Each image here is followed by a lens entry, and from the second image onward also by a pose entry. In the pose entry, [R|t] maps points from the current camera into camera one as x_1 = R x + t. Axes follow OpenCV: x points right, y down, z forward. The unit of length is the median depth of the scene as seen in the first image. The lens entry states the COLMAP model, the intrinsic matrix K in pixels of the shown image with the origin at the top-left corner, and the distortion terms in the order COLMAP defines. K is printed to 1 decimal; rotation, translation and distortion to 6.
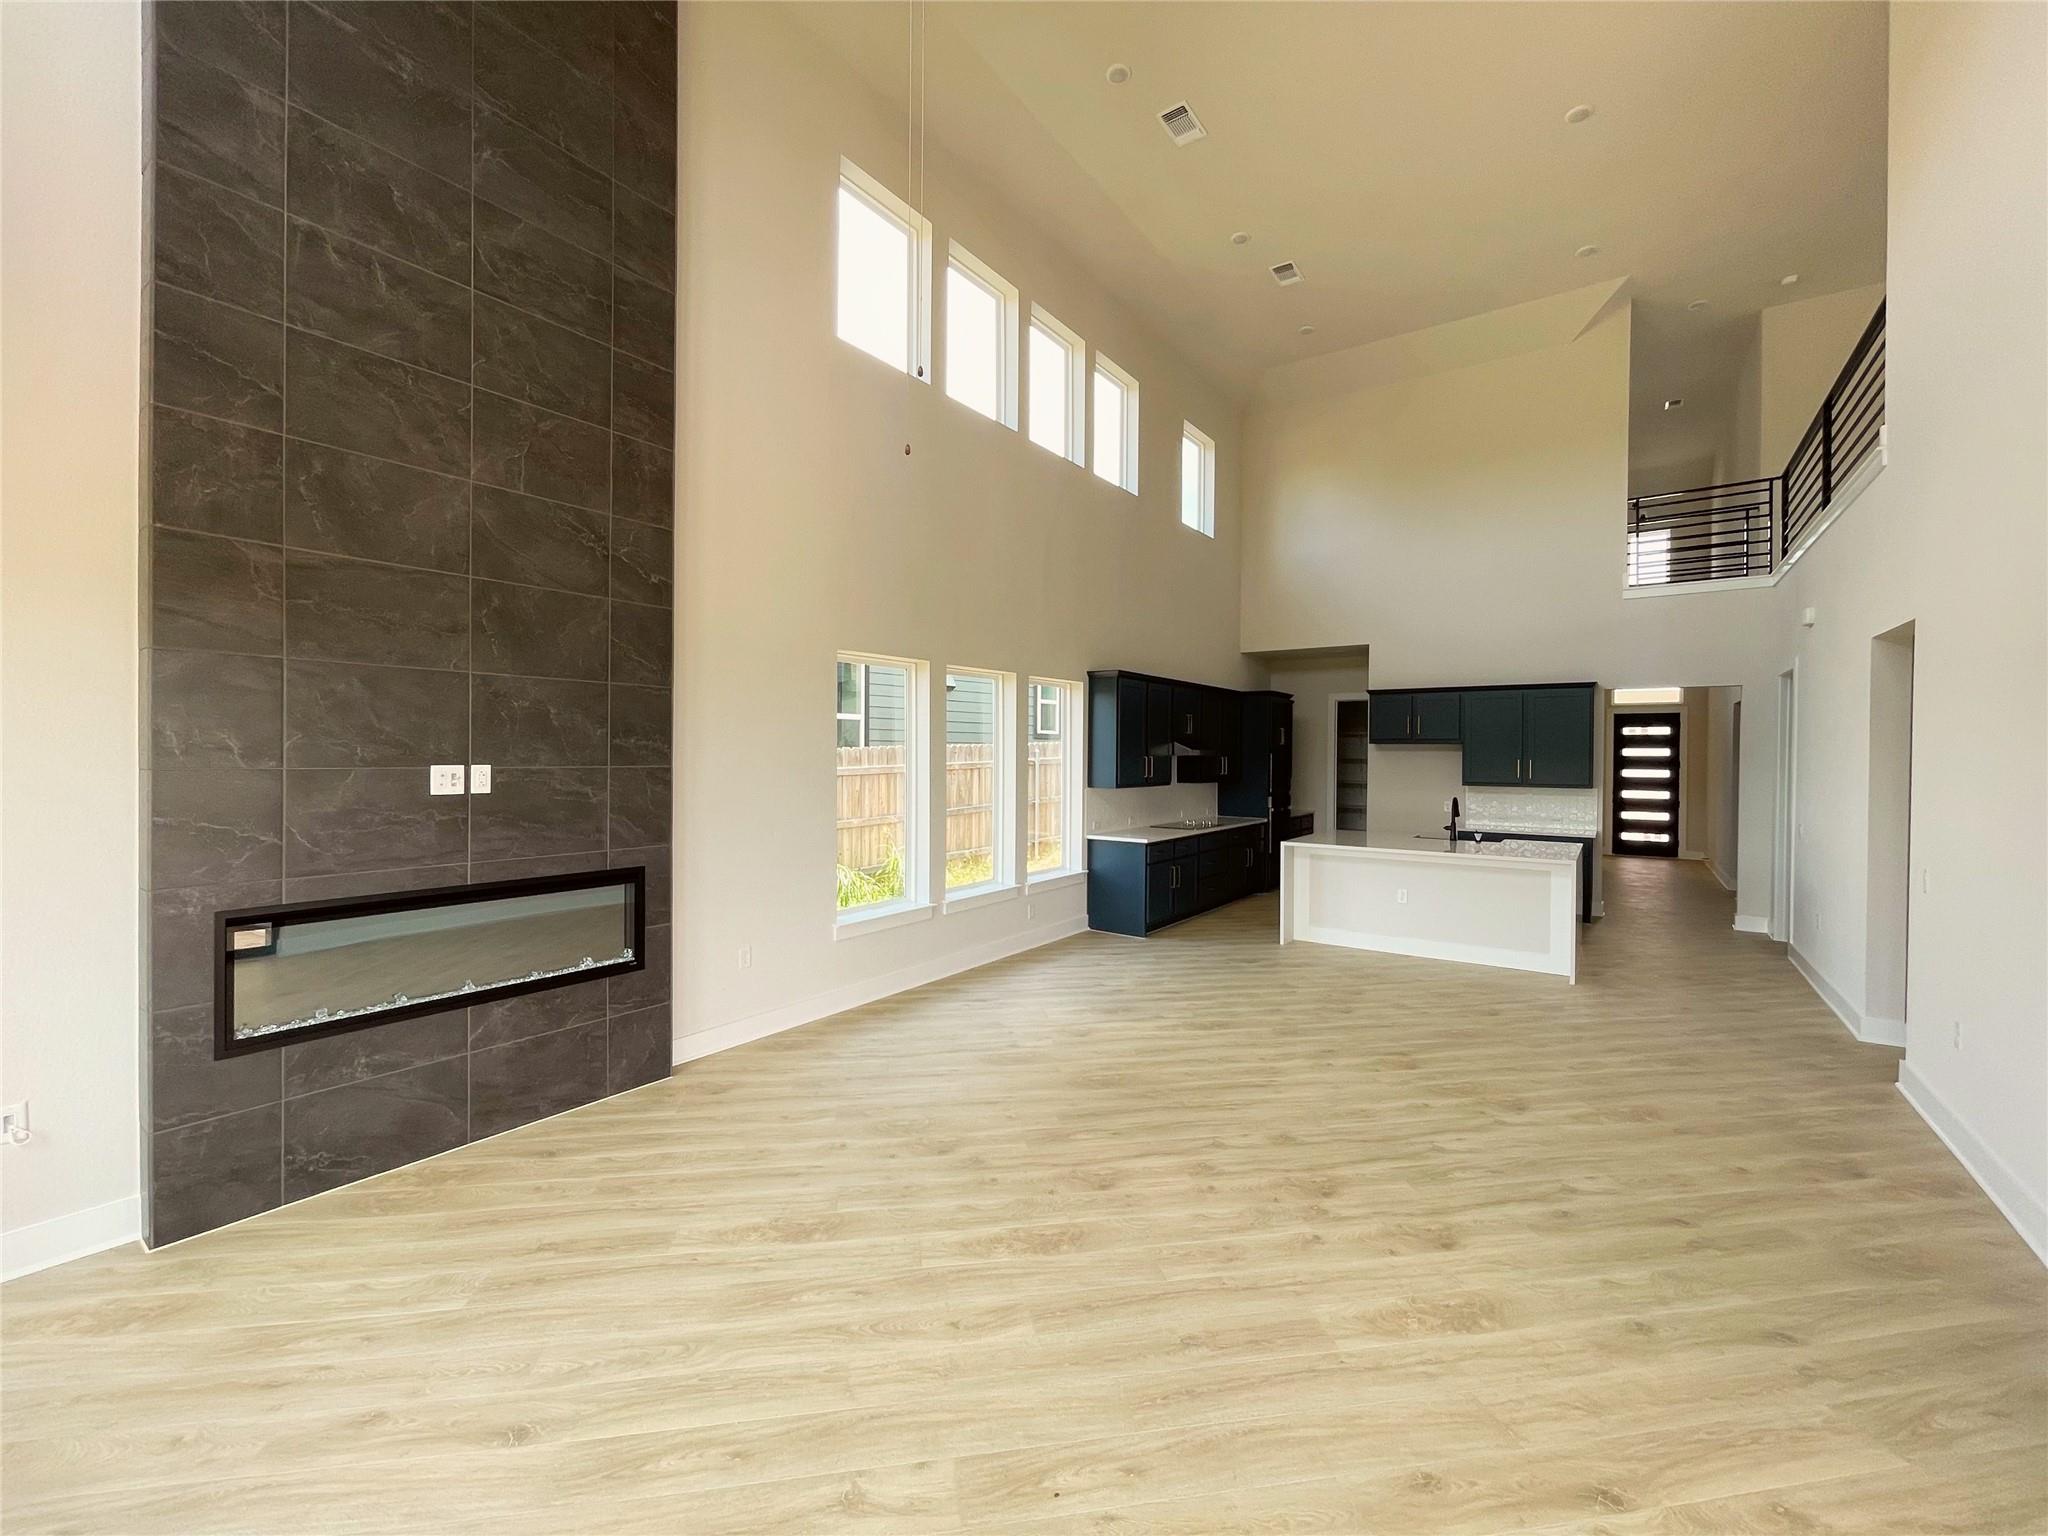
lens RADIAL K [[839.6, 0, 1031.2], [0, 839.6, 766.6], [0, 0, 1]] dist [0.000990, 0.000118]
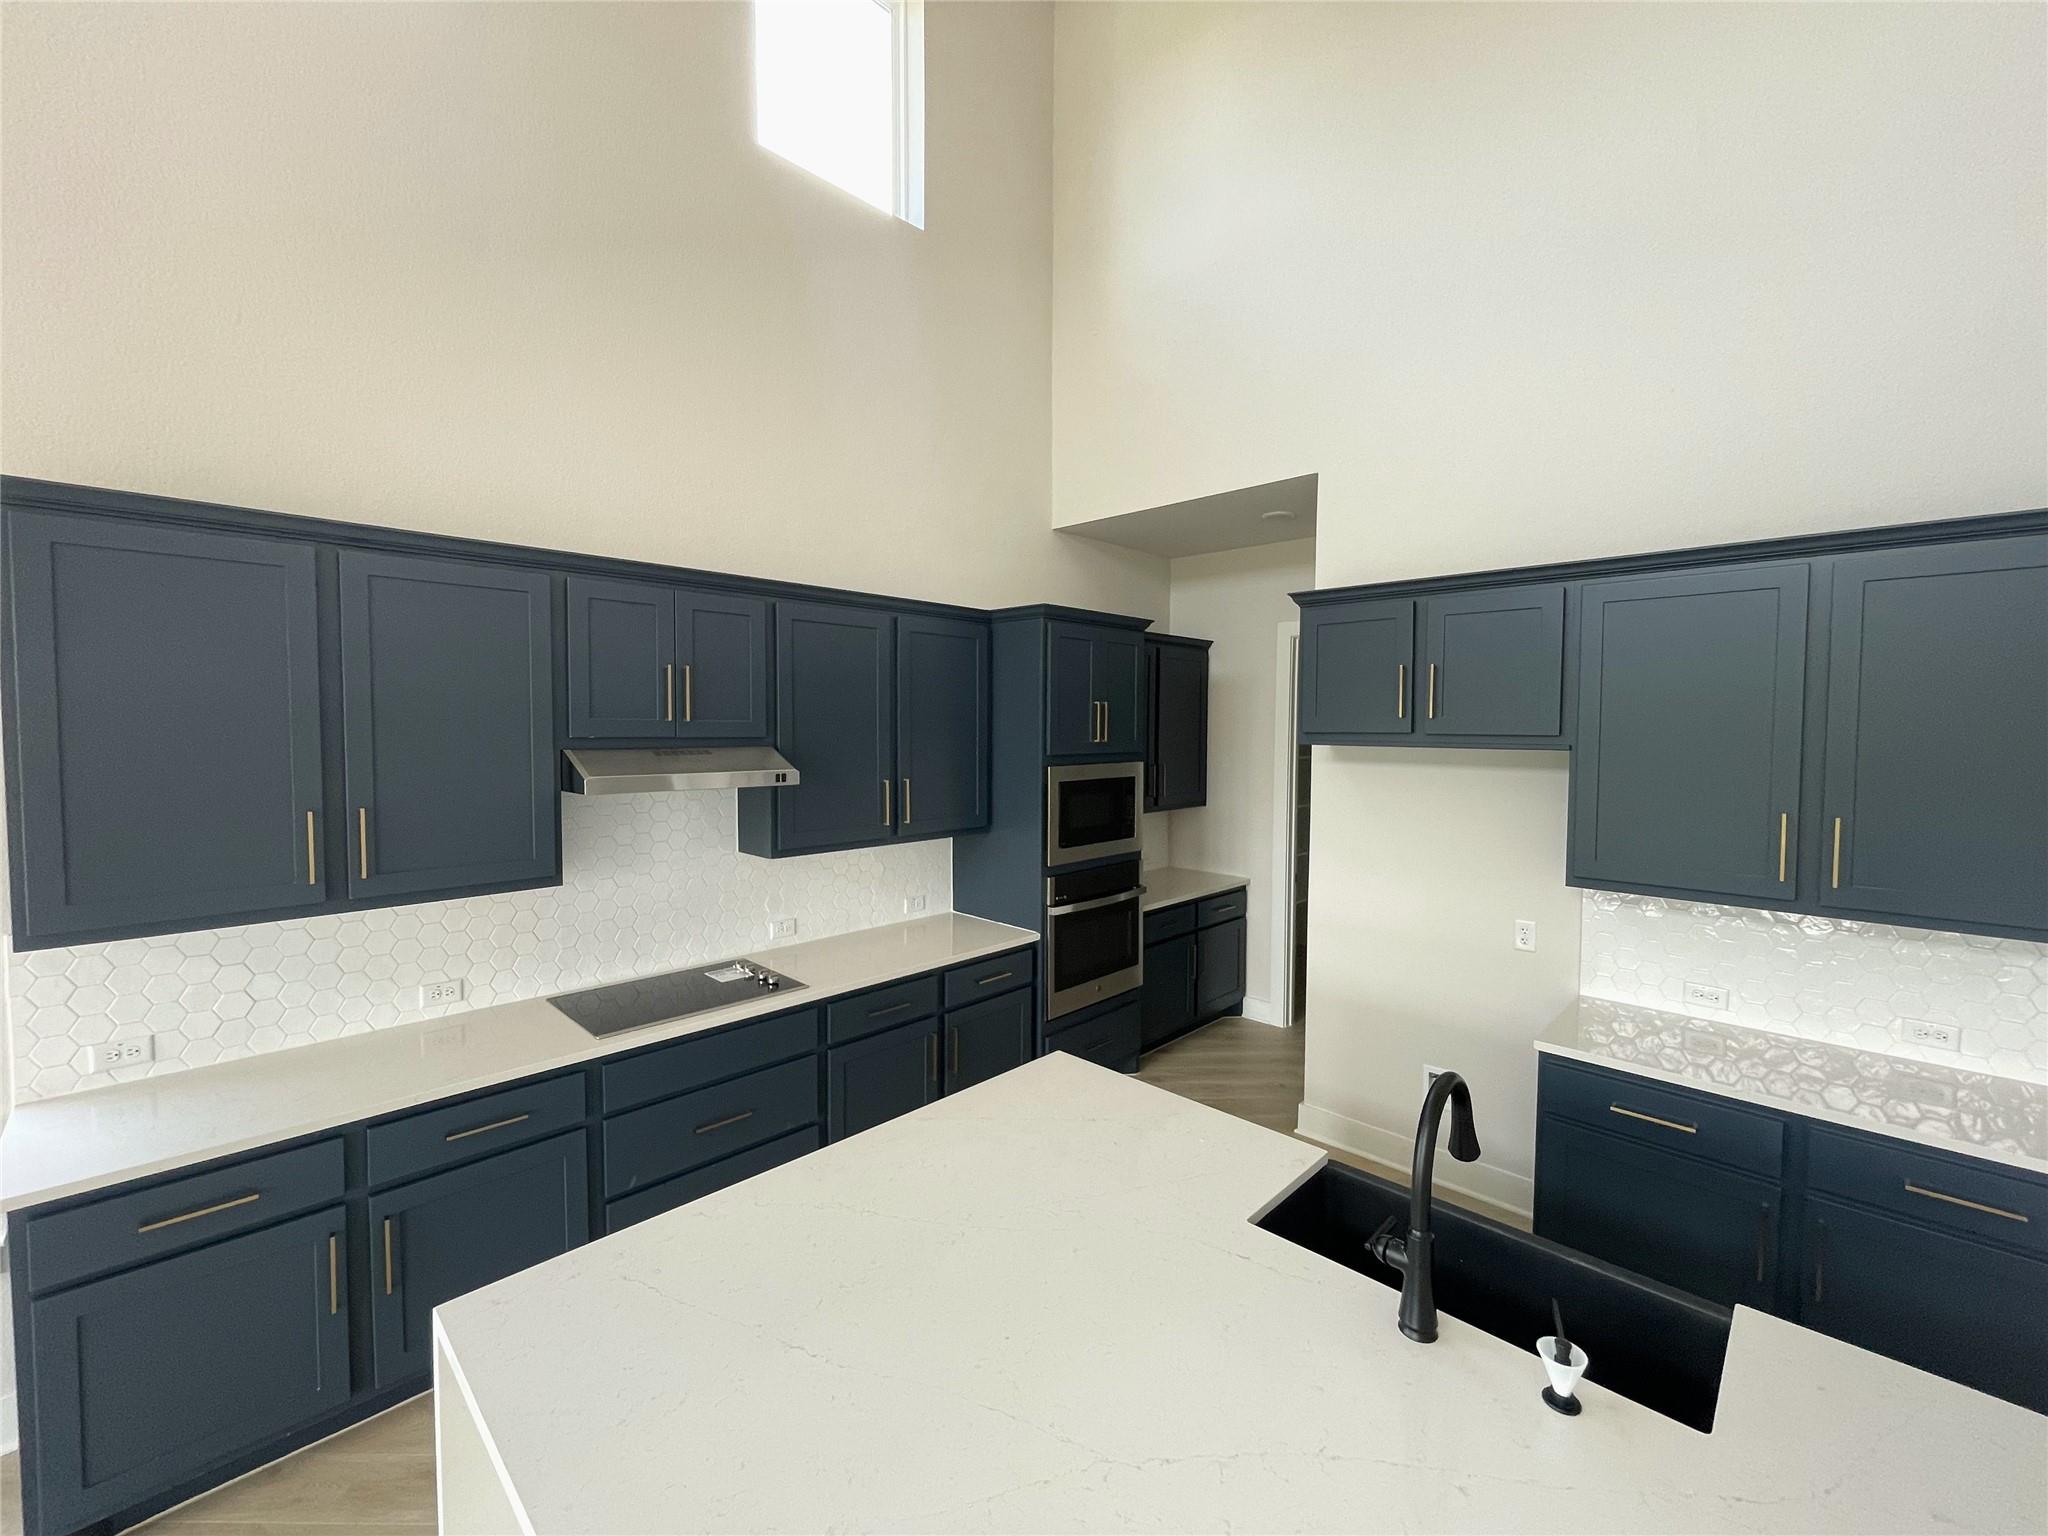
lens RADIAL K [[839.6, 0, 1024.5], [0, 839.6, 760.3], [0, 0, 1]] dist [0.000990, 0.000118]
pose [[0.986522, 0.002466, -0.163609, 0.443751], [0.001707, 0.999677, 0.025356, -0.037849], [0.163618, -0.025293, 0.986199, 0.805874]]
